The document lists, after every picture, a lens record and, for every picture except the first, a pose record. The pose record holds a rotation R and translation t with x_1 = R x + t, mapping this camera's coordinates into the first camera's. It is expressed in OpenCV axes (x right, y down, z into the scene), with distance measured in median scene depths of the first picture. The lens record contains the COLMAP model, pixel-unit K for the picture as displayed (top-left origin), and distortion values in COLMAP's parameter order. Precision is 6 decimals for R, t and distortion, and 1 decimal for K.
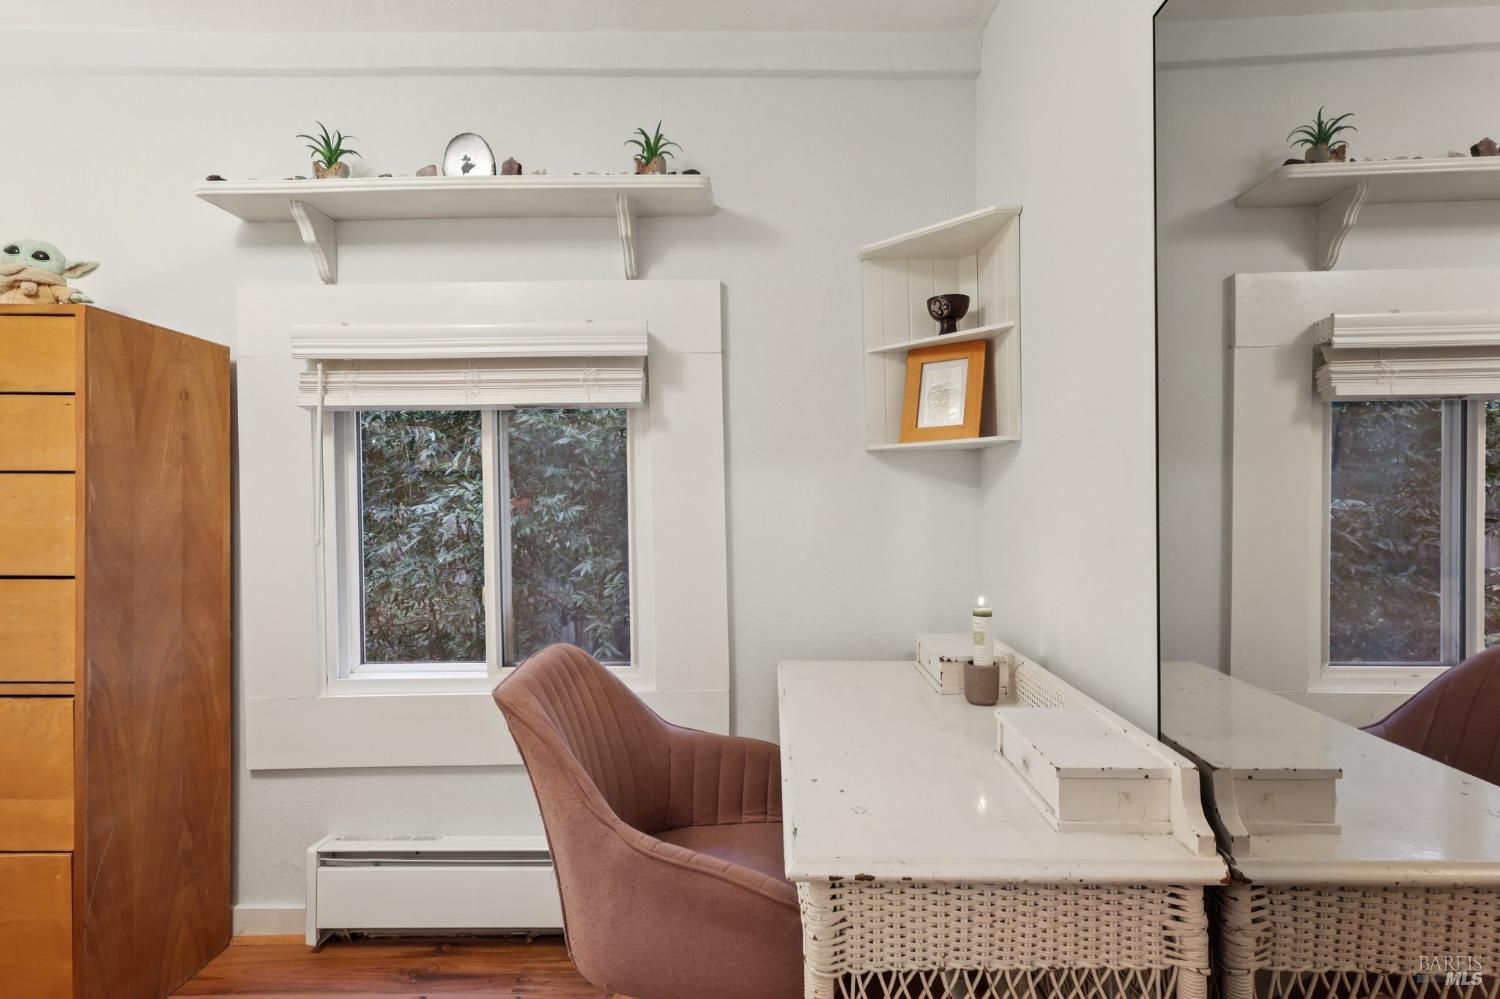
lens RADIAL K [[697.1, 0, 751.2], [0, 697.1, 513.2], [0, 0, 1]] dist [-0.001547, 0.002653]
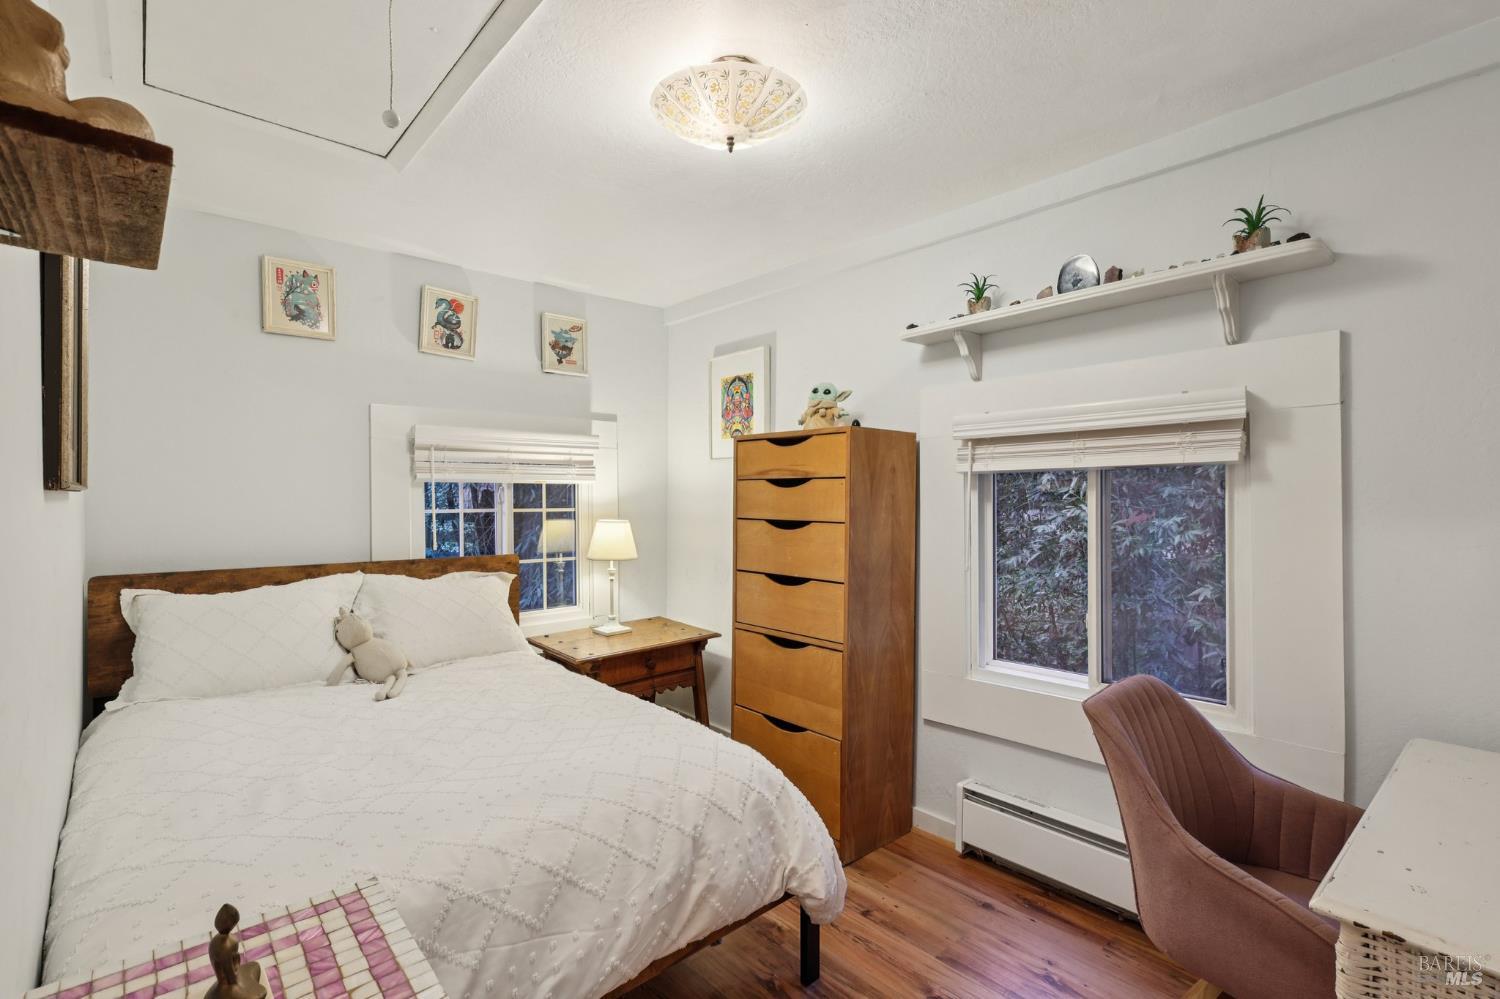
lens RADIAL K [[697.1, 0, 763.5], [0, 697.1, 504.4], [0, 0, 1]] dist [-0.001547, 0.002653]
pose [[0.676656, 0.010861, -0.736220, 0.142011], [-0.015013, 0.999887, 0.000953, -0.086126], [0.736147, 0.010408, 0.676742, -0.268221]]
